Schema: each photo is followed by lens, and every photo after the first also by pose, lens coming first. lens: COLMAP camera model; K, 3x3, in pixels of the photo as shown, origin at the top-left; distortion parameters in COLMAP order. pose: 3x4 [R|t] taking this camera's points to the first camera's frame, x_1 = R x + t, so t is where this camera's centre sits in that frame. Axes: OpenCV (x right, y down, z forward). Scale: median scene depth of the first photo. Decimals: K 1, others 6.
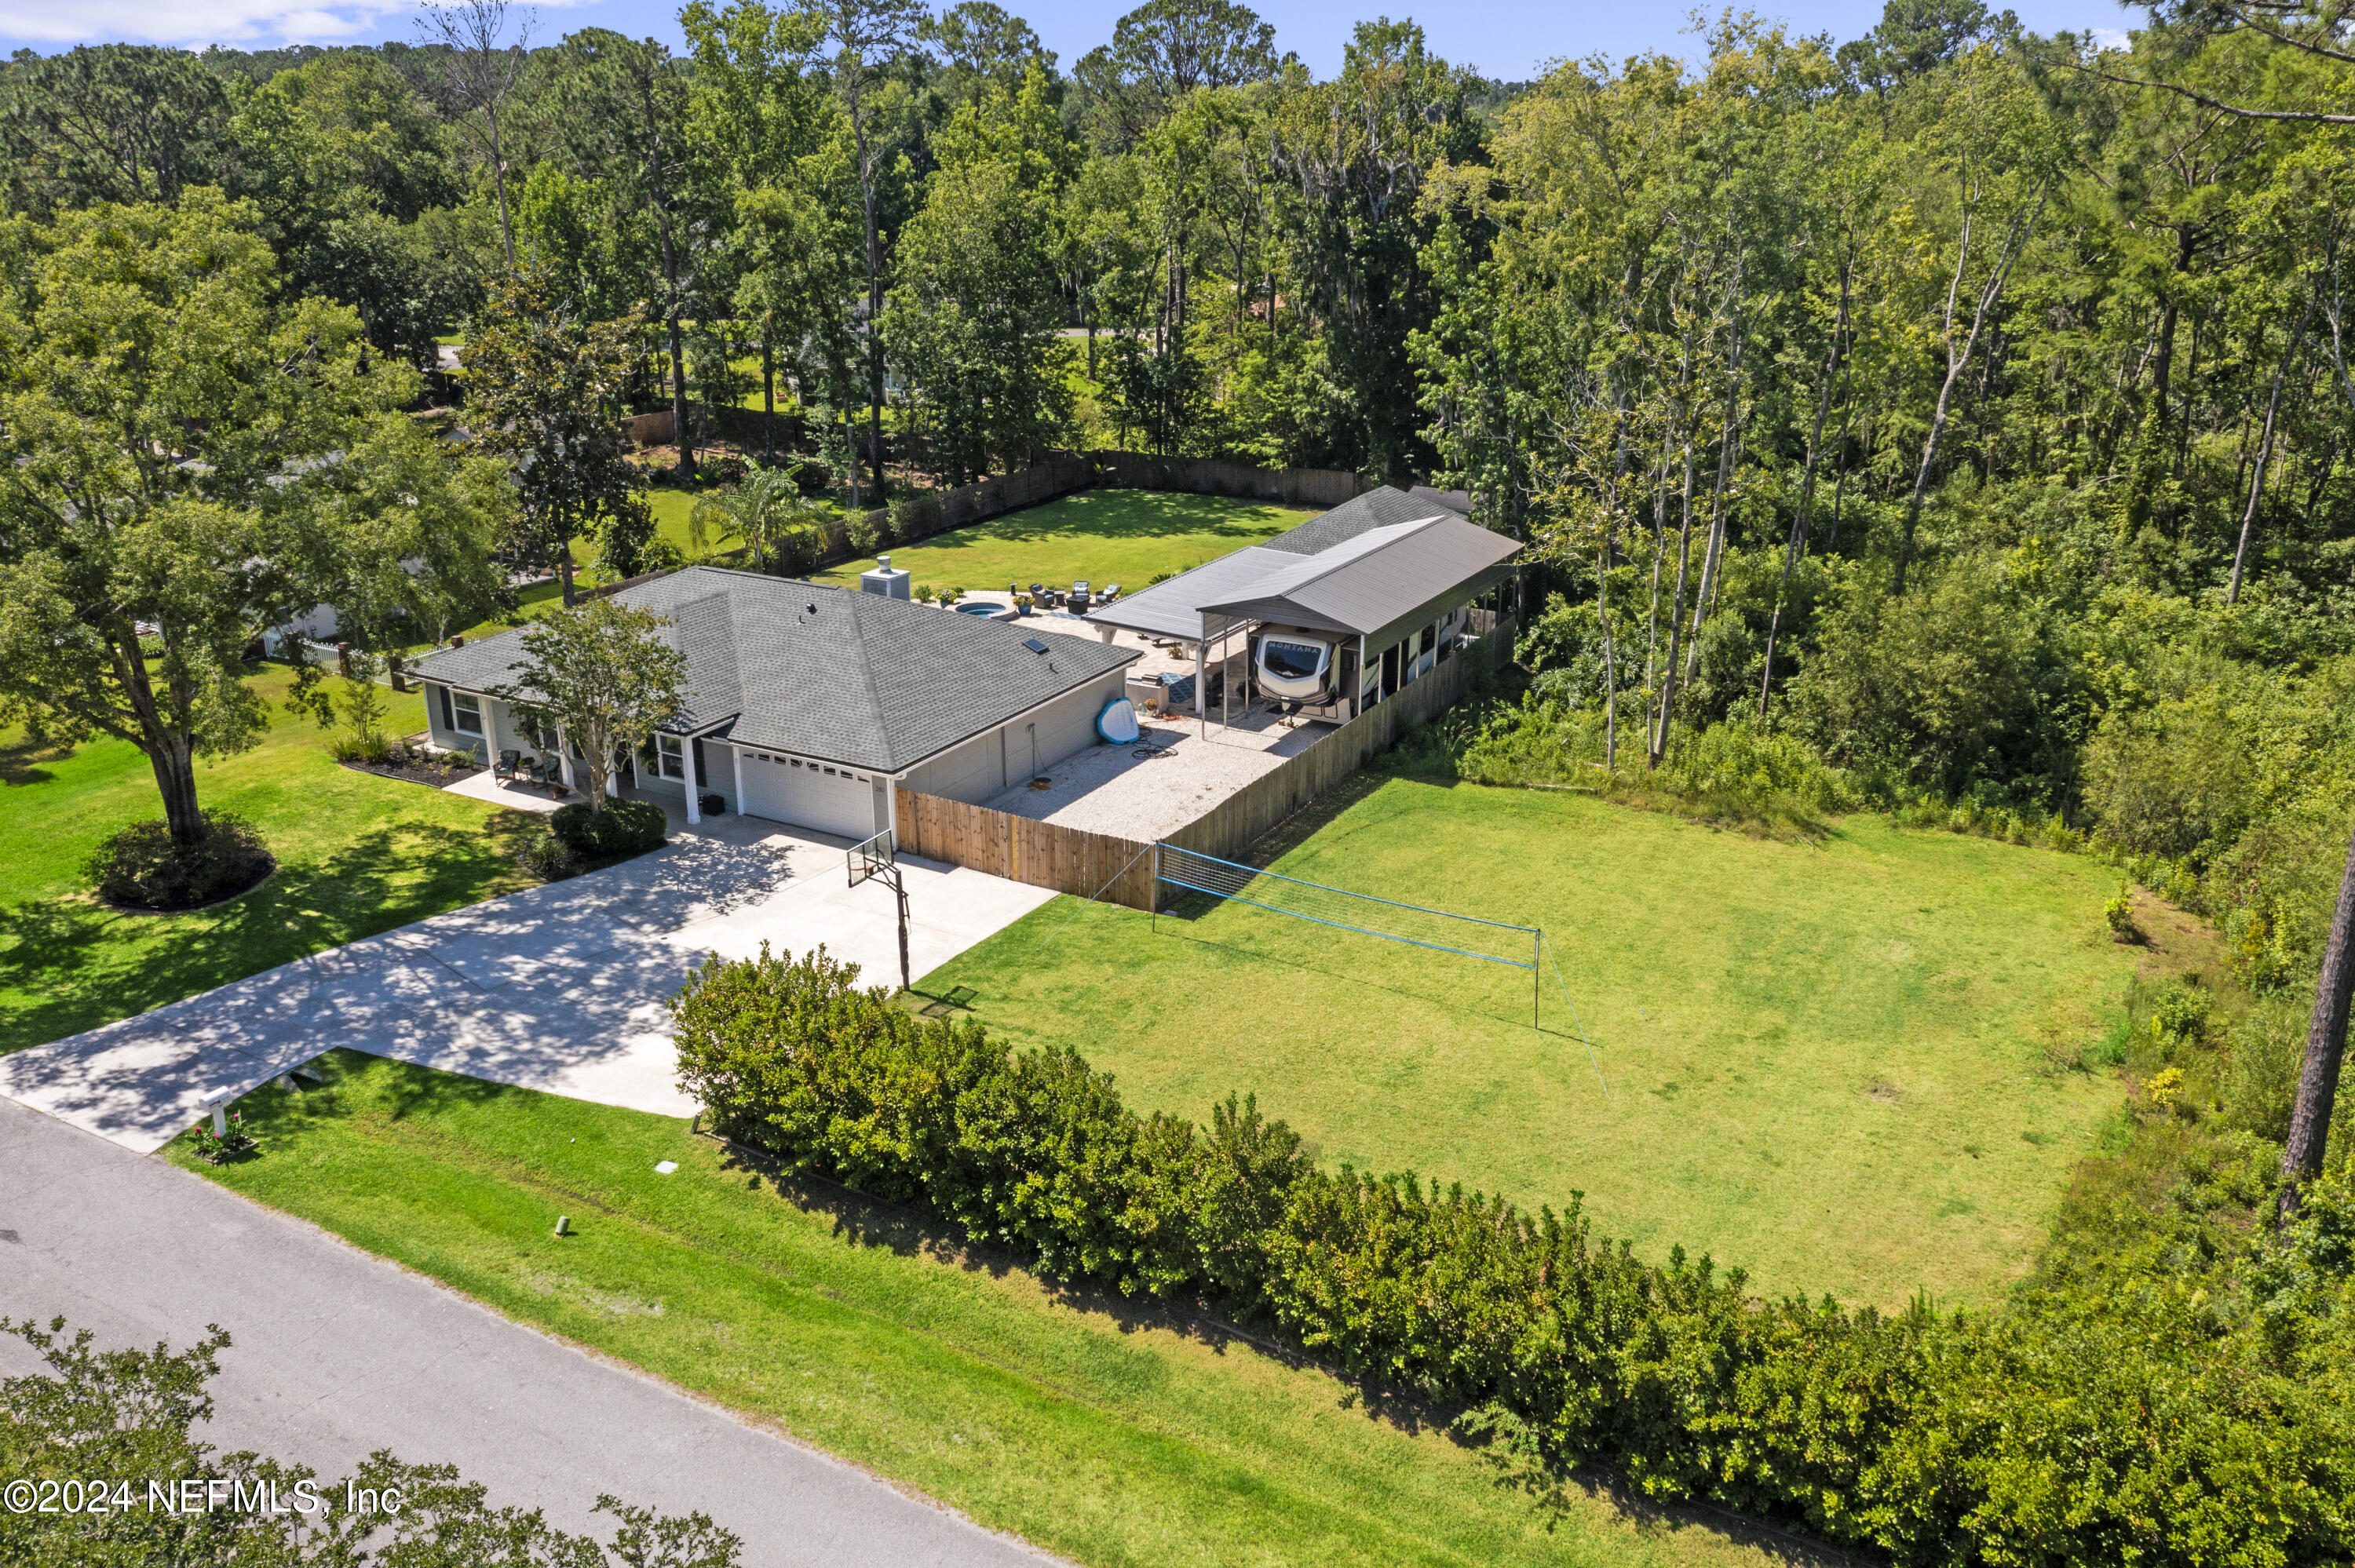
lens RADIAL K [[1849.7, 0, 1182.9], [0, 1849.7, 782.7], [0, 0, 1]] dist [-0.016492, 0.000797]
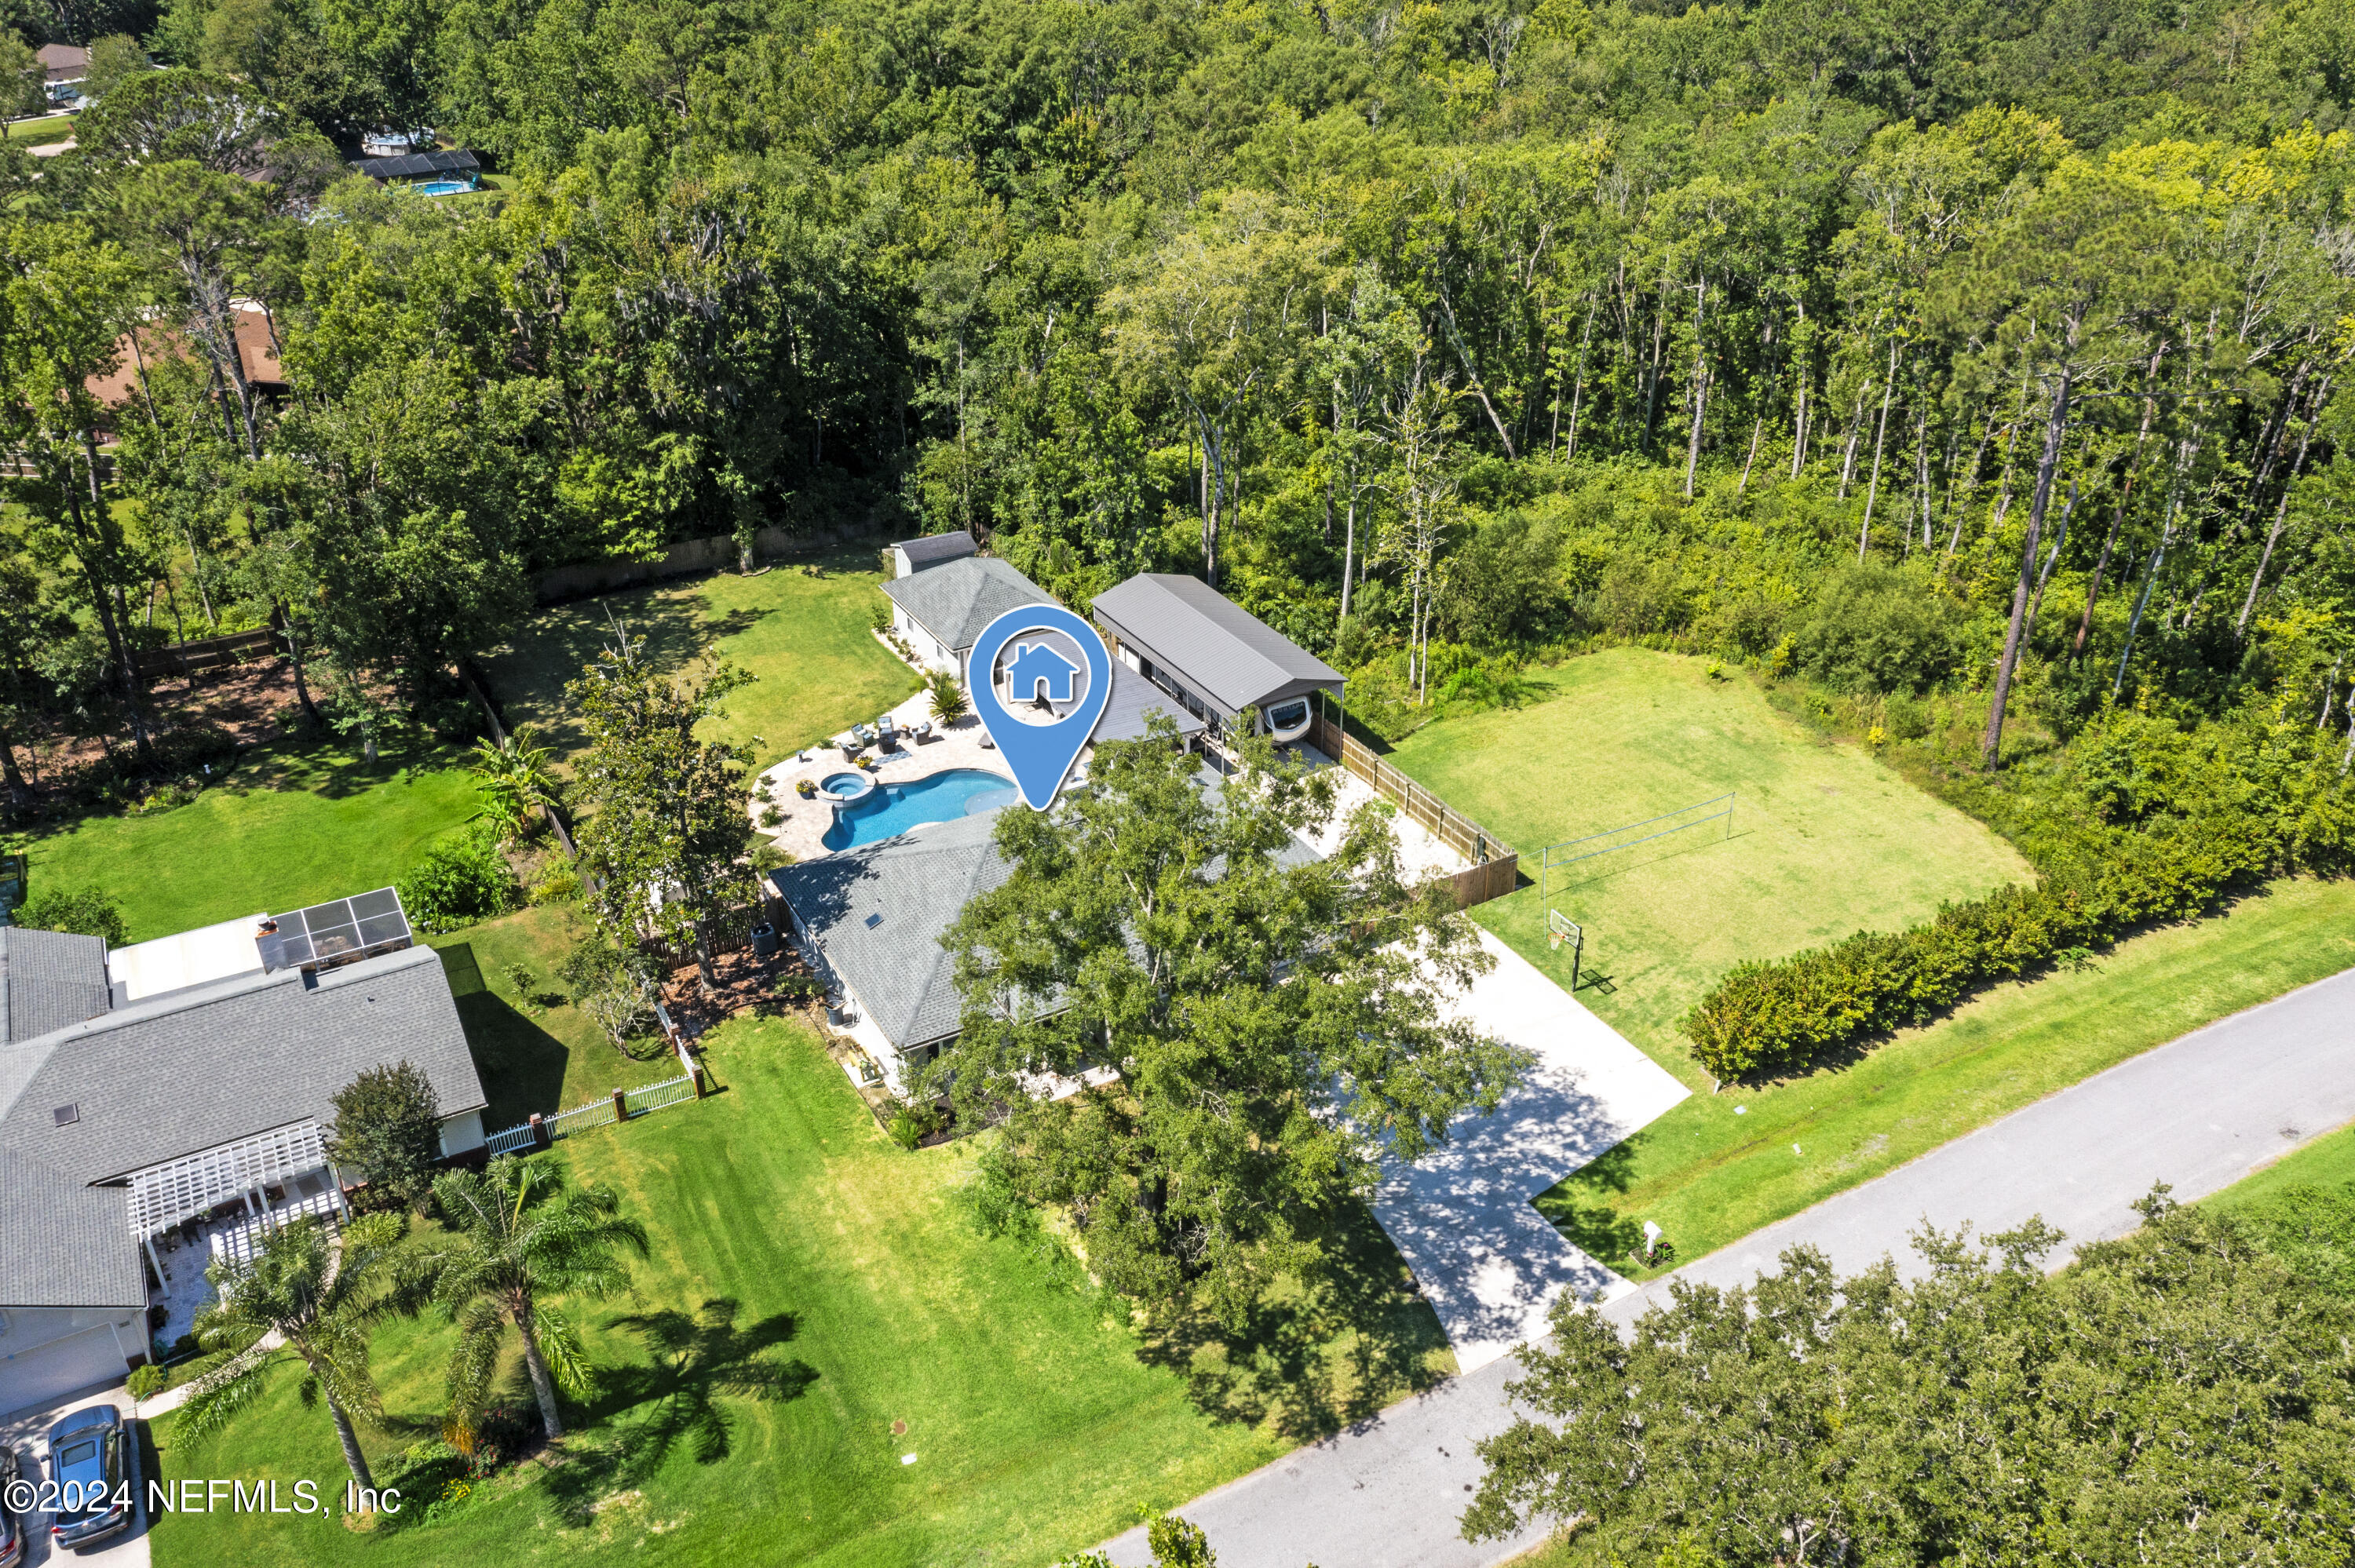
lens RADIAL K [[1841.6, 0, 1186.2], [0, 1841.6, 795.7], [0, 0, 1]] dist [-0.022463, 0.006877]
pose [[0.512506, -0.424521, 0.746404, -1.190723], [0.293782, 0.903473, 0.312135, -0.530870], [-0.806864, 0.059309, 0.587752, 0.247389]]
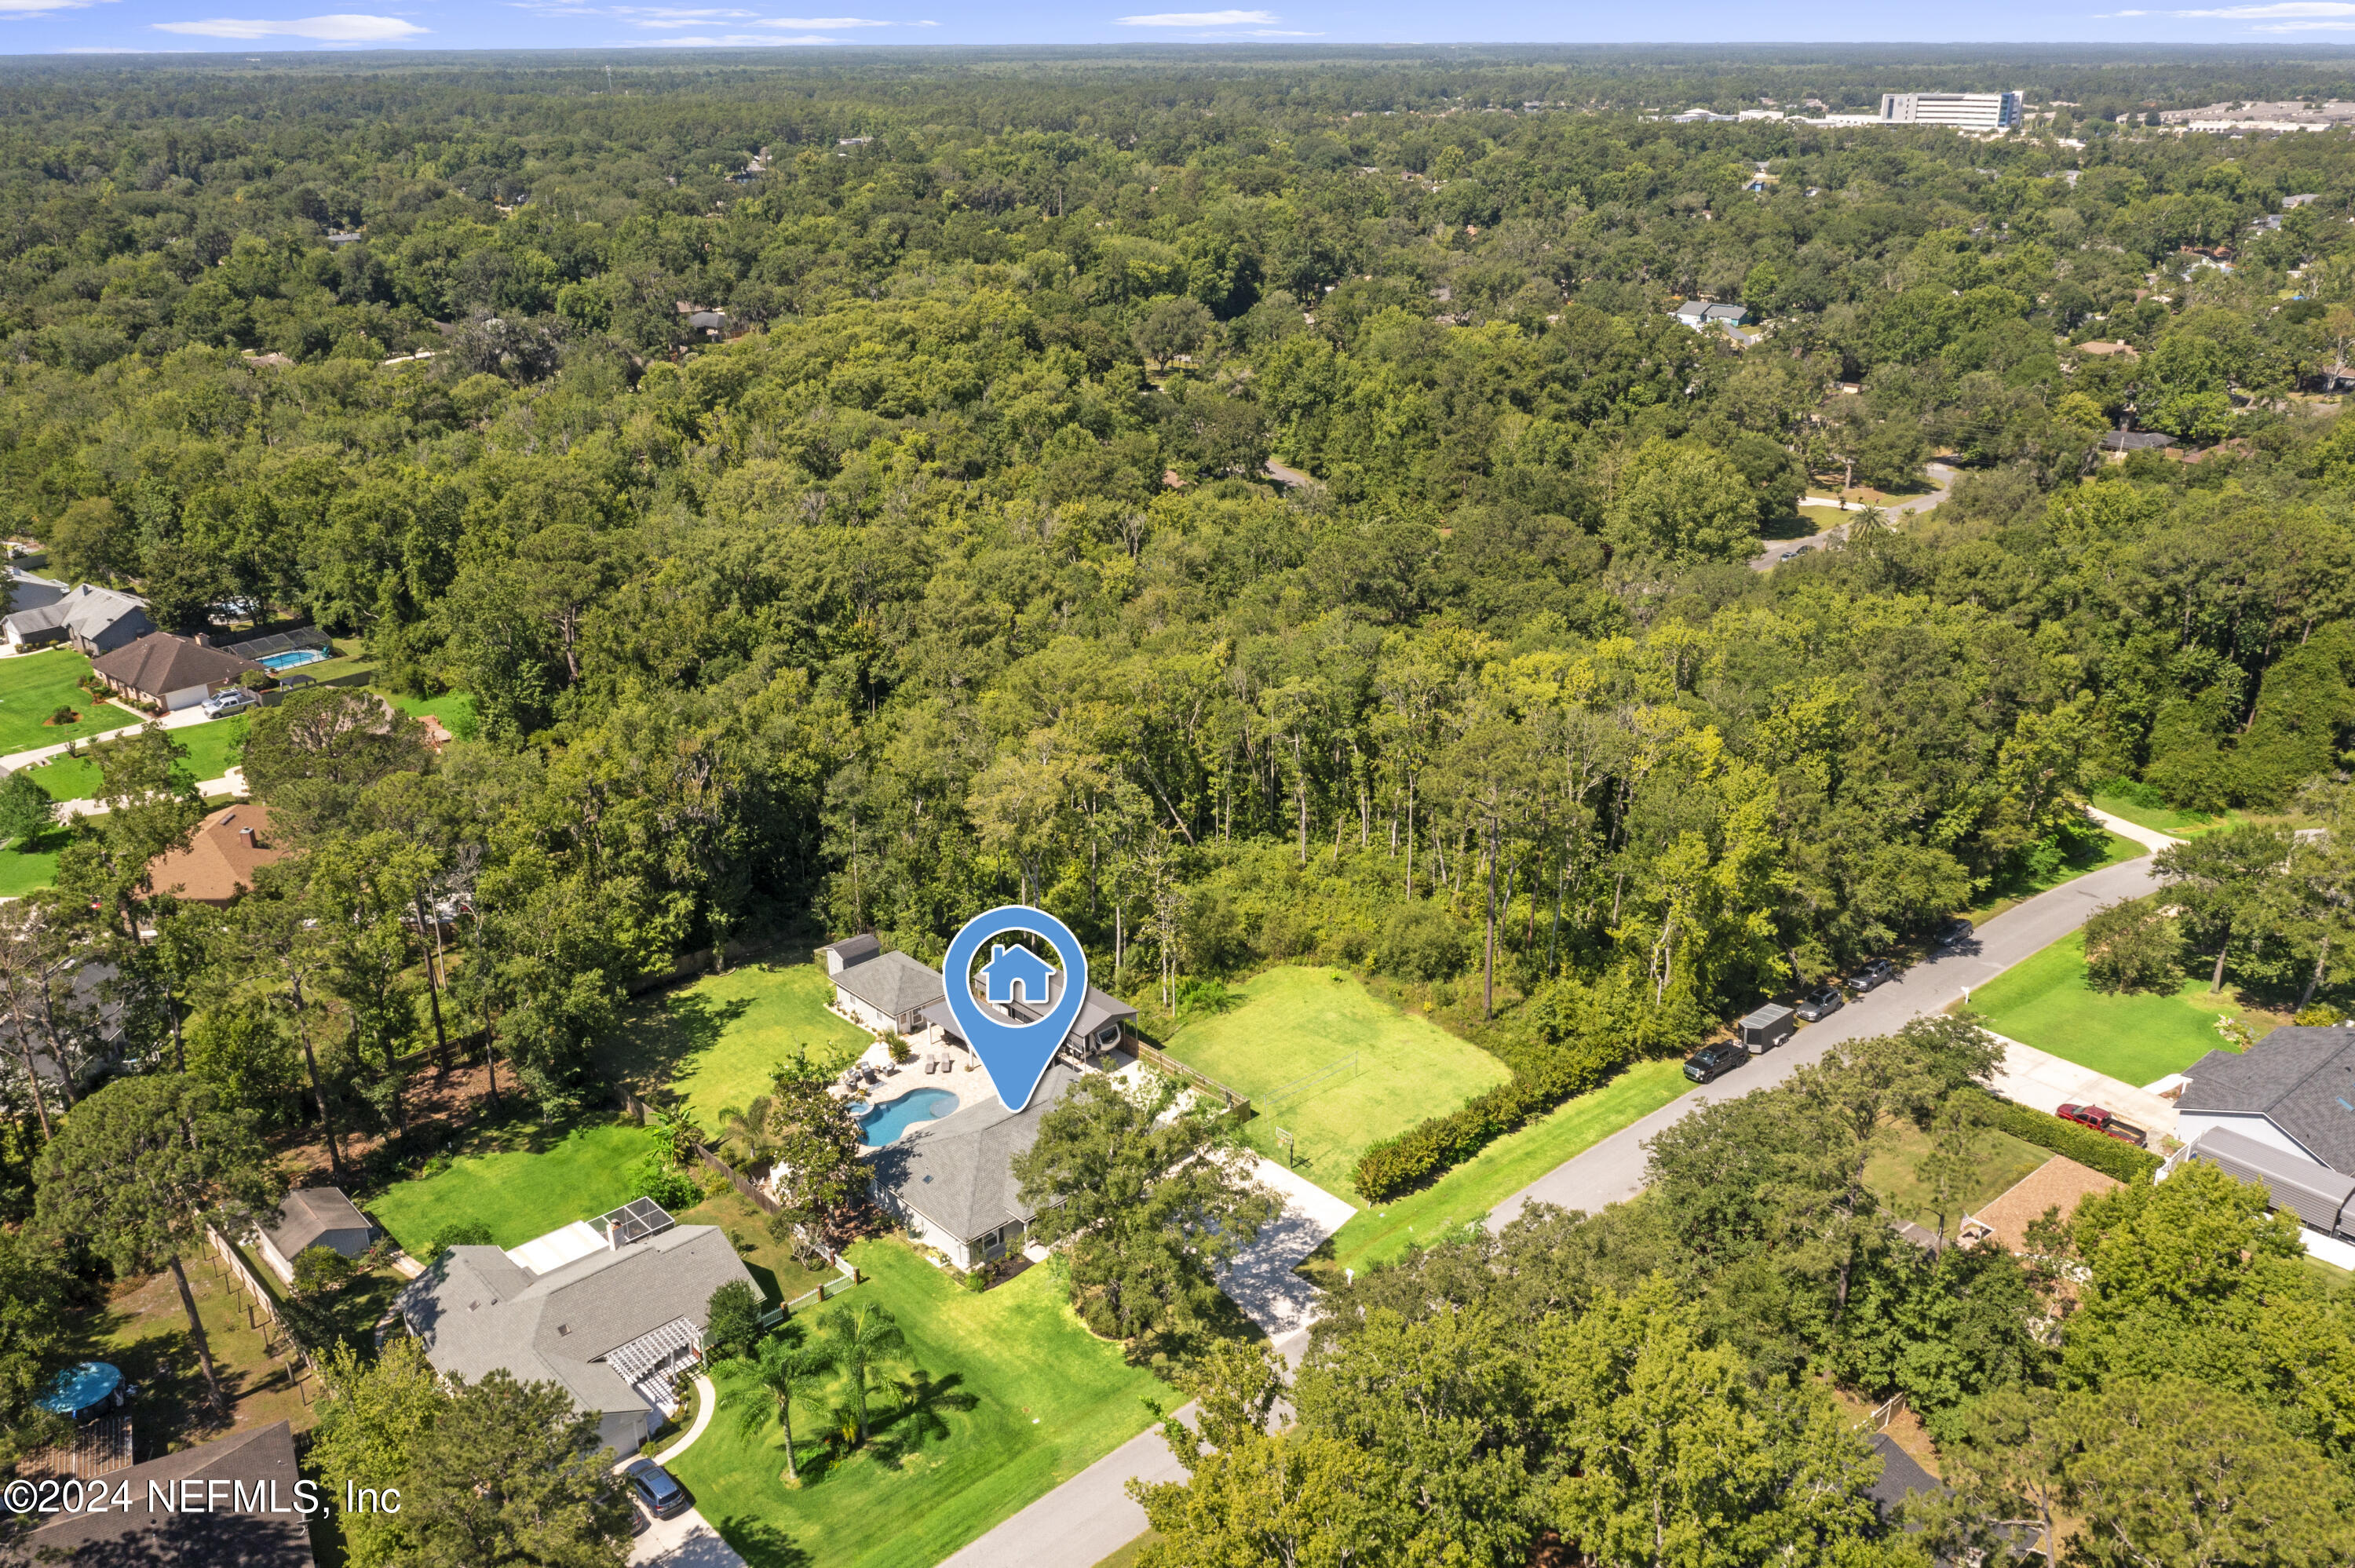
lens RADIAL K [[1849.7, 0, 1182.9], [0, 1849.7, 782.7], [0, 0, 1]] dist [-0.016492, 0.000797]
pose [[0.297299, -0.353232, 0.887041, -2.244347], [0.326541, 0.910641, 0.253187, -1.091378], [-0.897209, 0.214383, 0.386077, -0.158179]]
